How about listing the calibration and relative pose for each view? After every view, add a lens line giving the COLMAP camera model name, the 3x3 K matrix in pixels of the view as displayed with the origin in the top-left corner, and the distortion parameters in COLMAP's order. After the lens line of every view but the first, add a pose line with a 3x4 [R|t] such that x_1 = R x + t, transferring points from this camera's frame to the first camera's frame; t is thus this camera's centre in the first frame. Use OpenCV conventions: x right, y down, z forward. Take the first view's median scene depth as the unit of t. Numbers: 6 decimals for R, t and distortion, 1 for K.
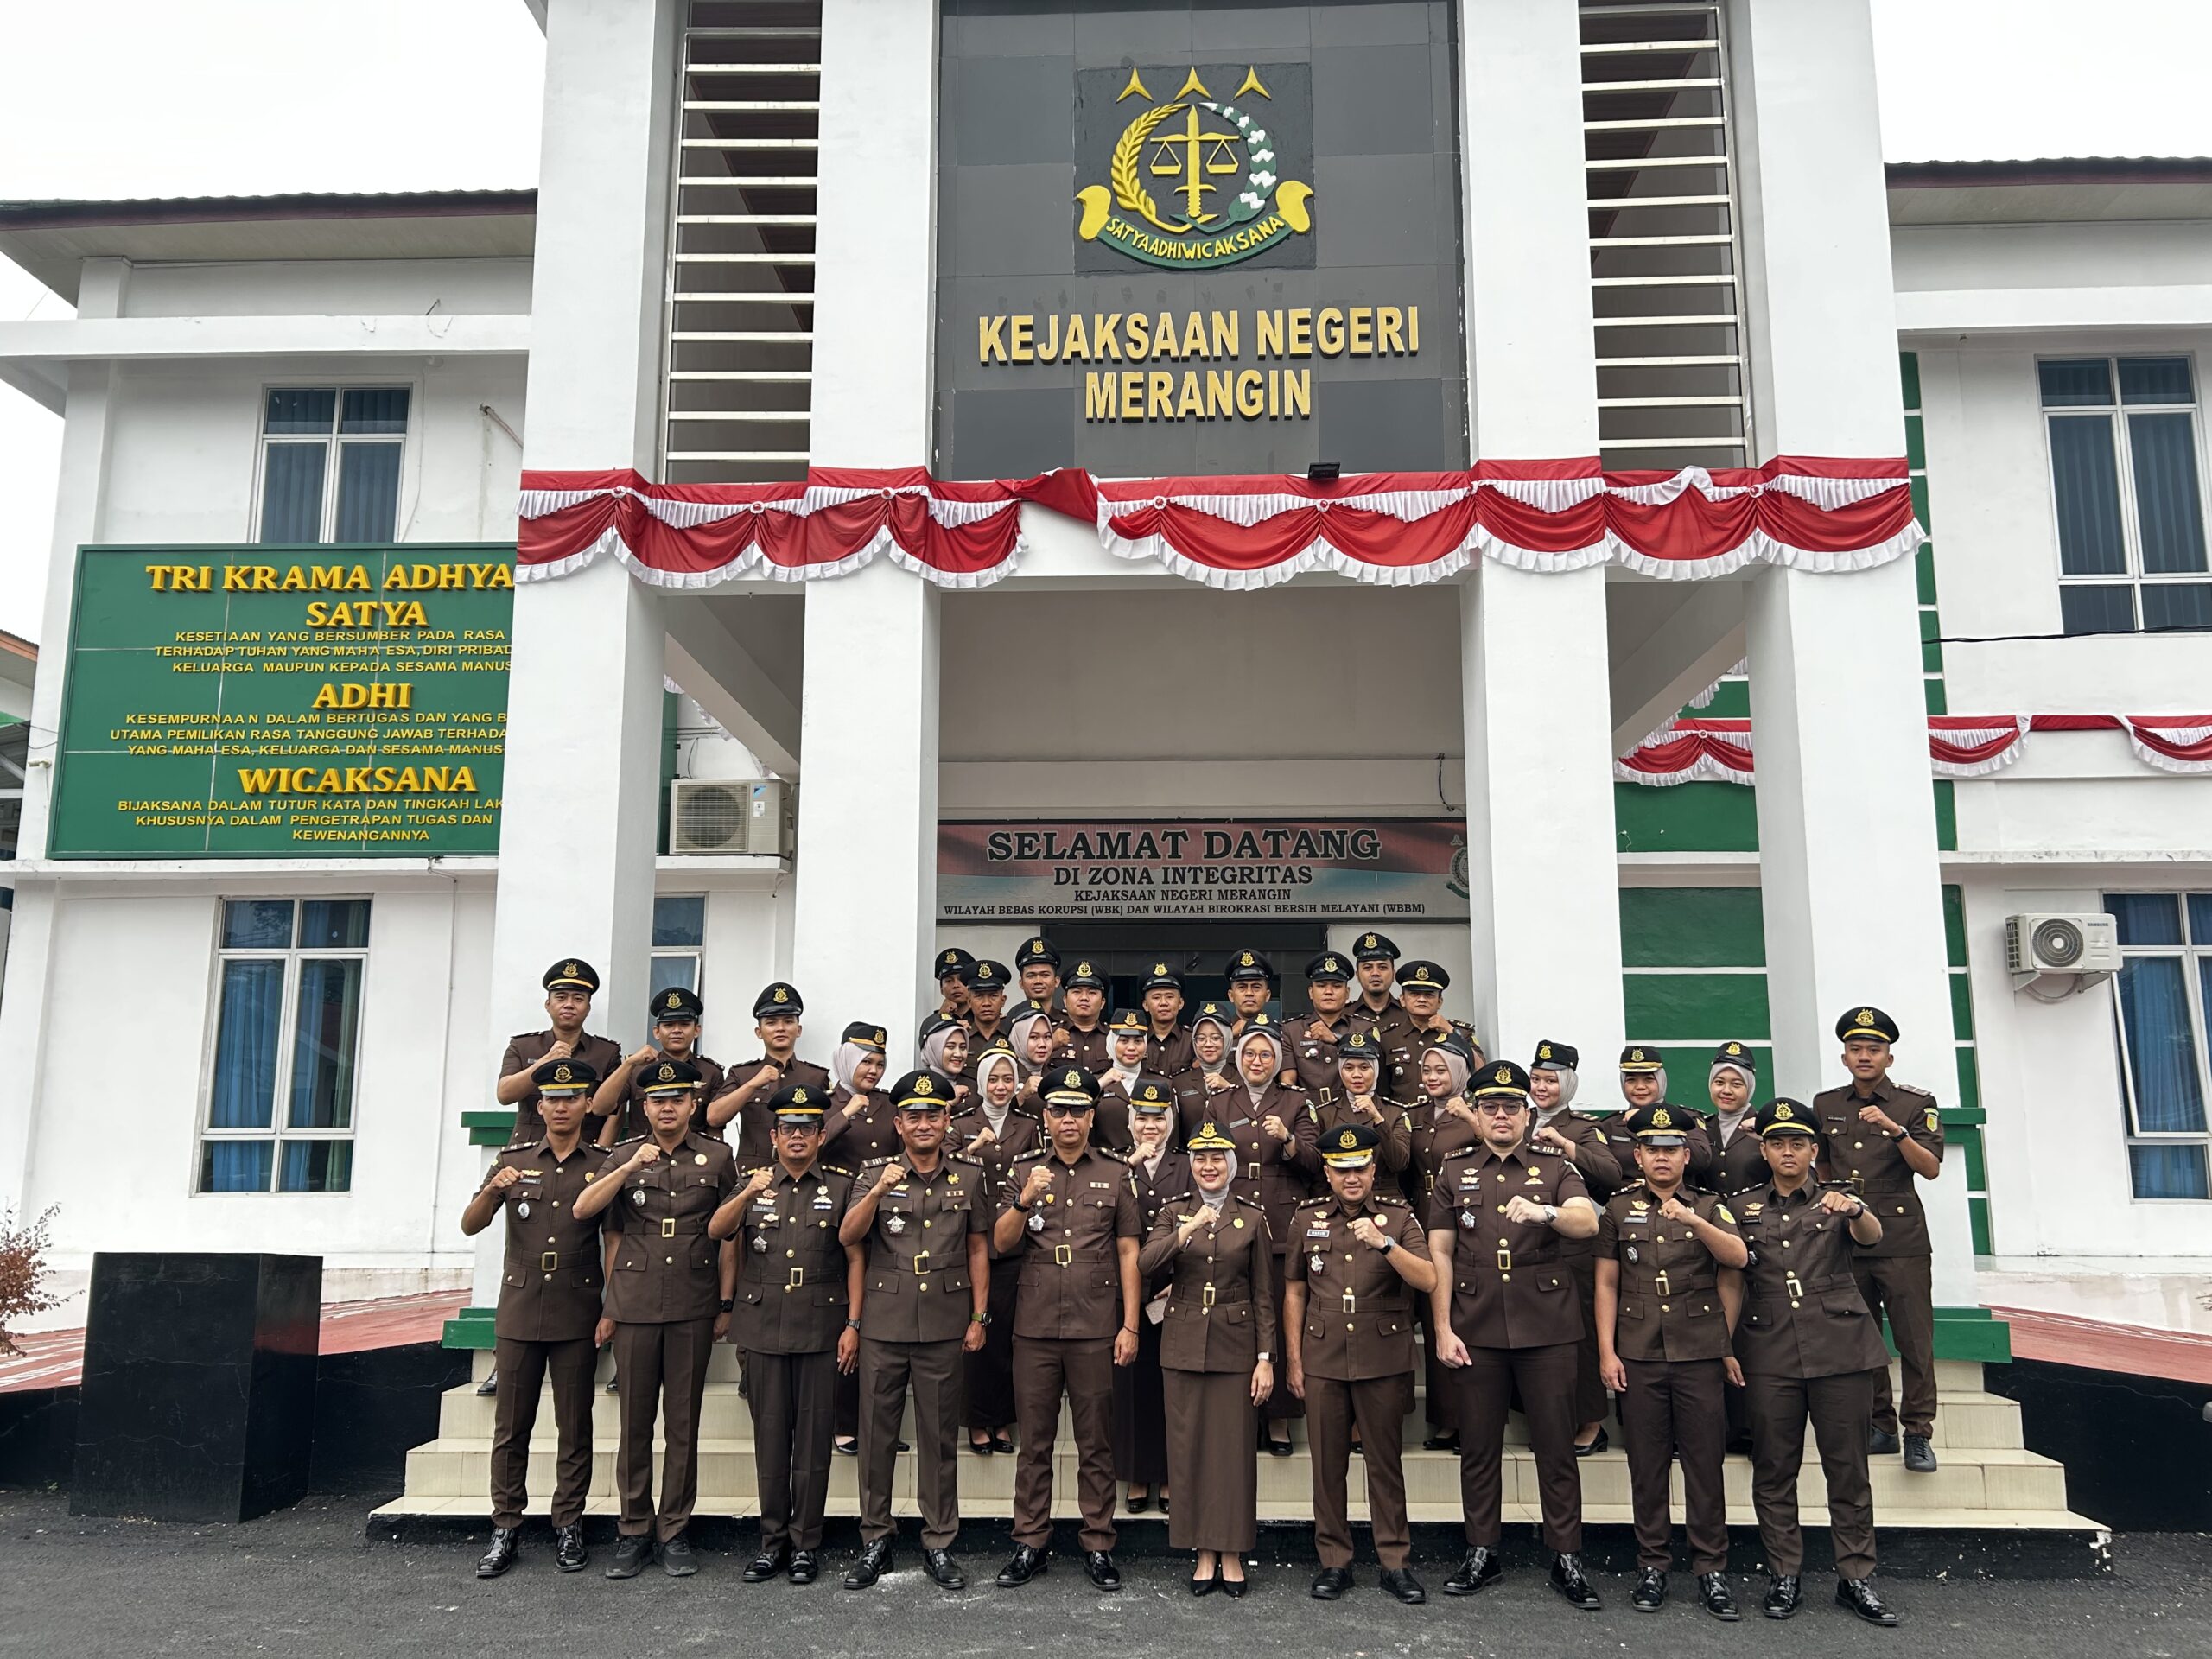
lens RADIAL K [[1687.5, 0, 1112.0], [0, 1687.5, 837.7], [0, 0, 1]] dist [0.054050, -0.045075]
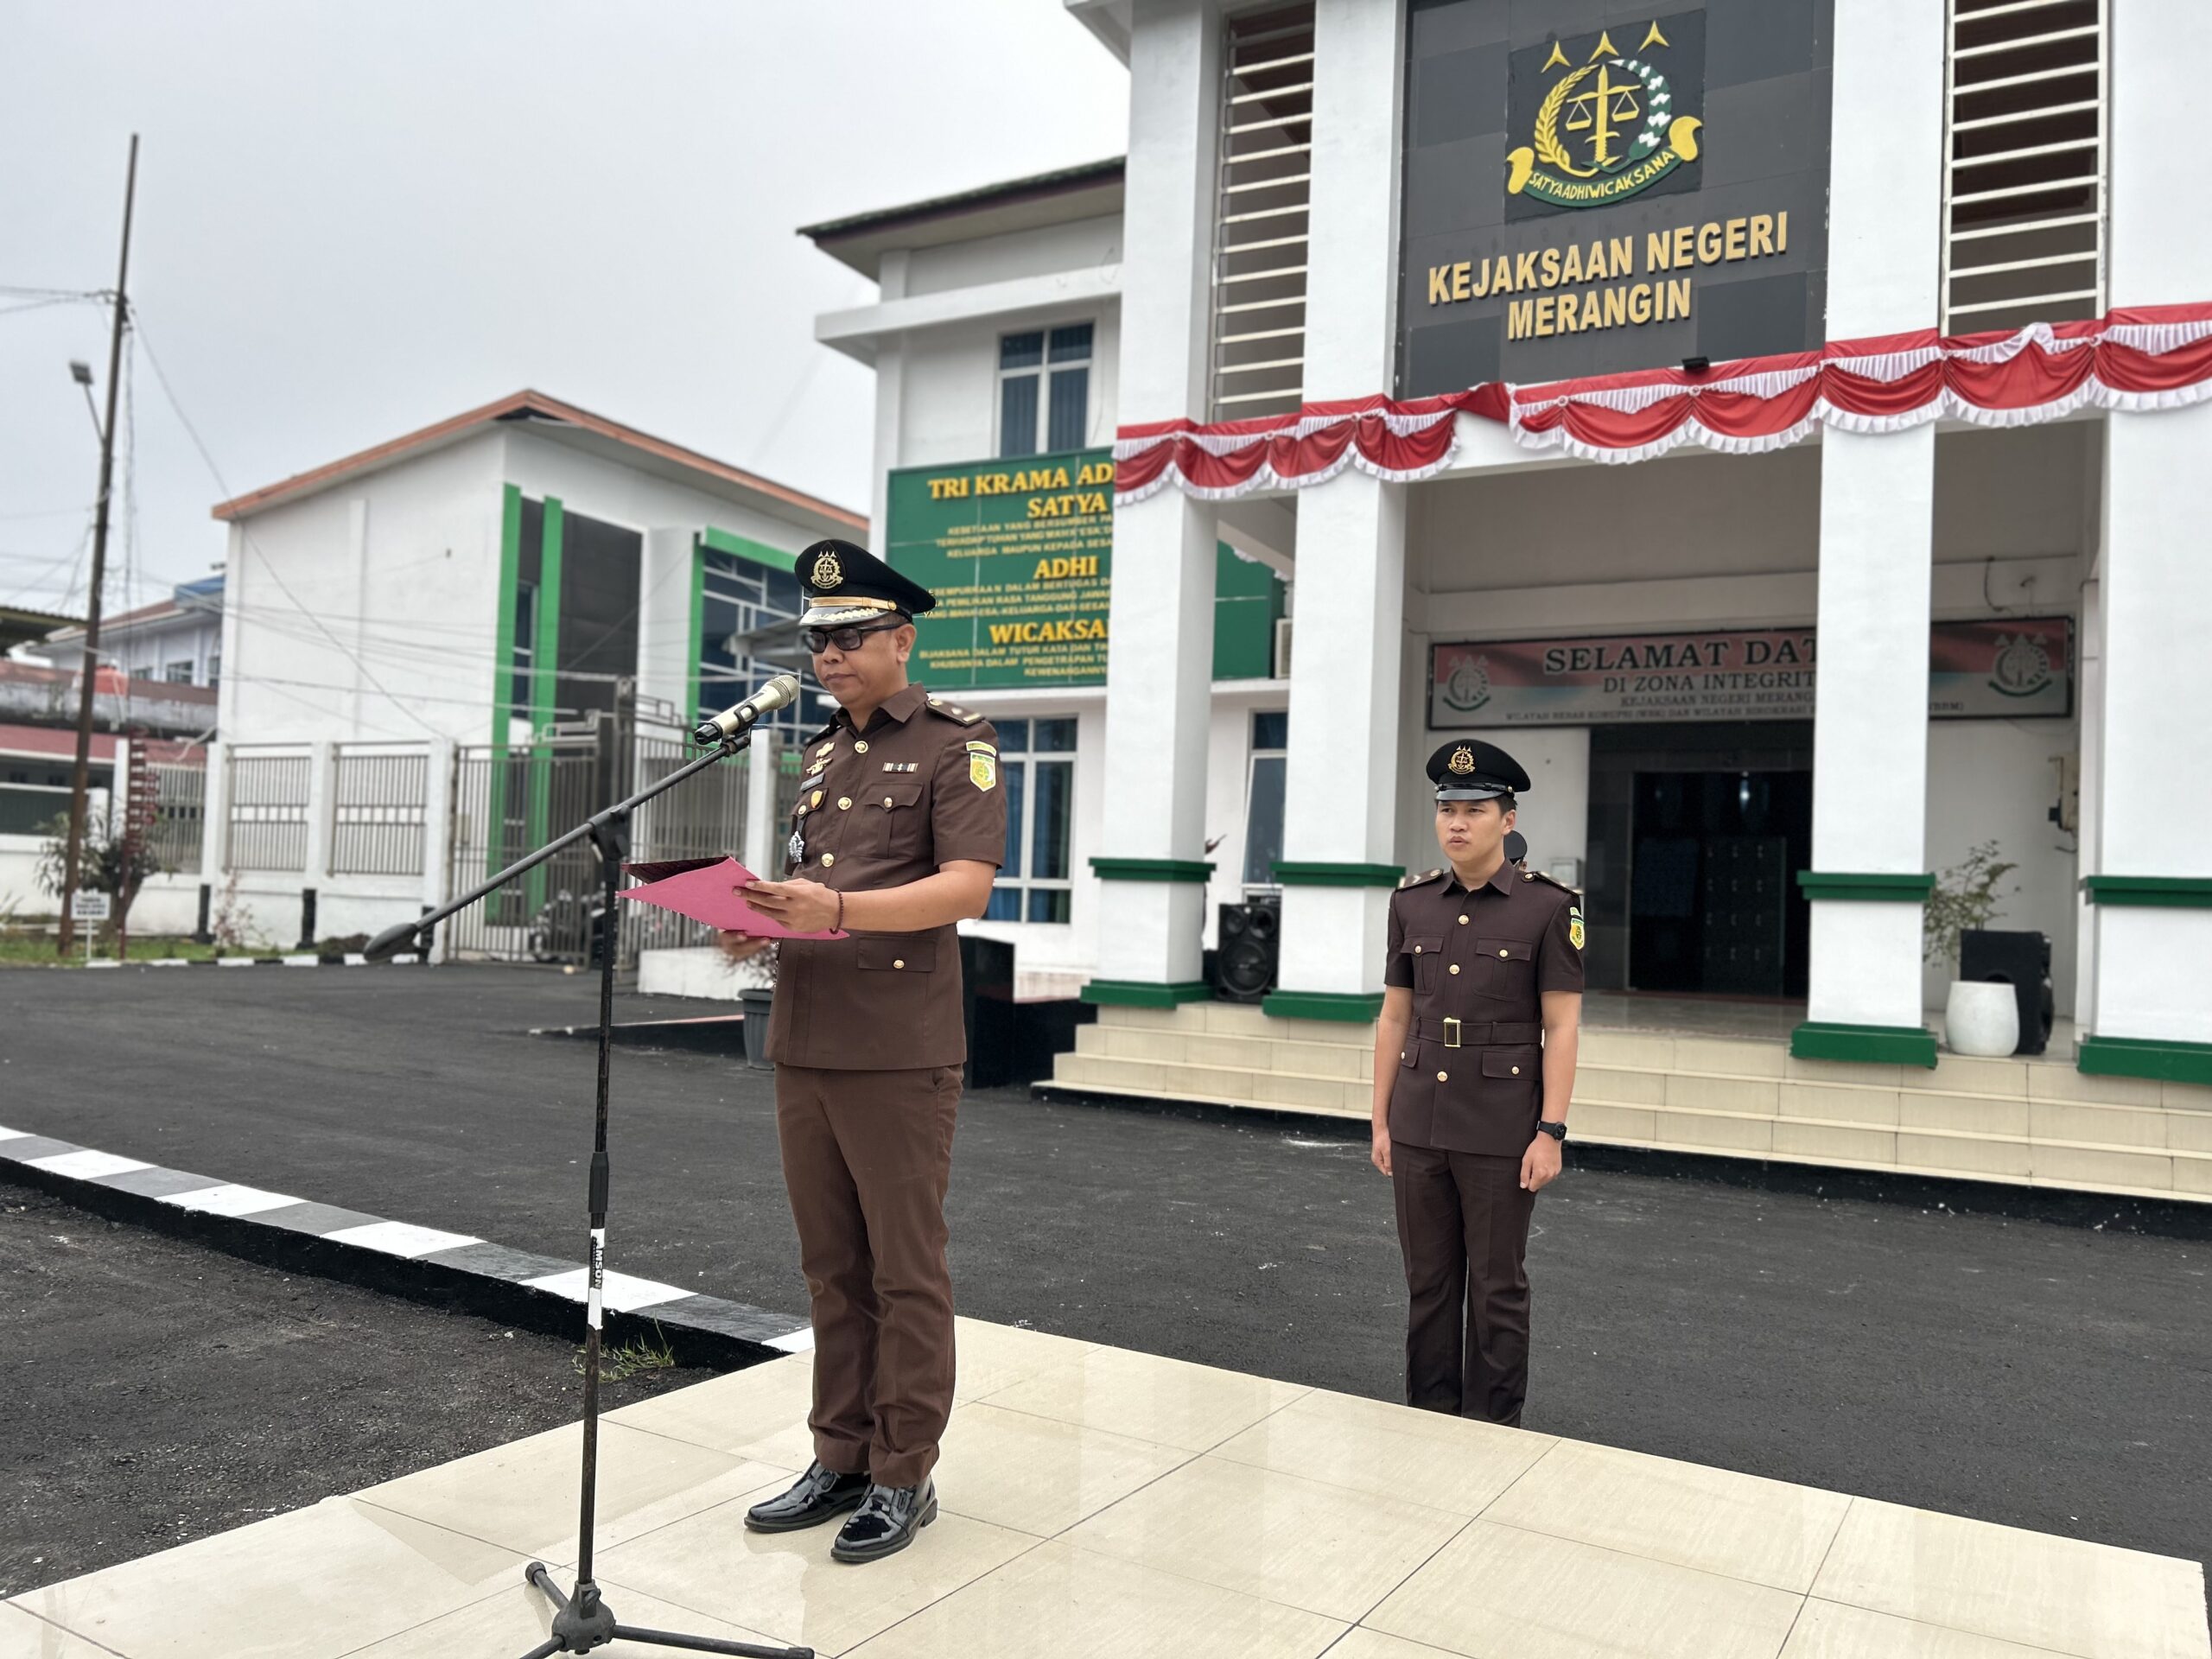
lens RADIAL K [[1687.5, 0, 1101.0], [0, 1687.5, 848.9], [0, 0, 1]] dist [0.054050, -0.045075]
pose [[0.899979, 0.015318, -0.435664, 0.270908], [0.038822, 0.992595, 0.115097, -0.022104], [0.434202, -0.120498, 0.892720, -0.338344]]
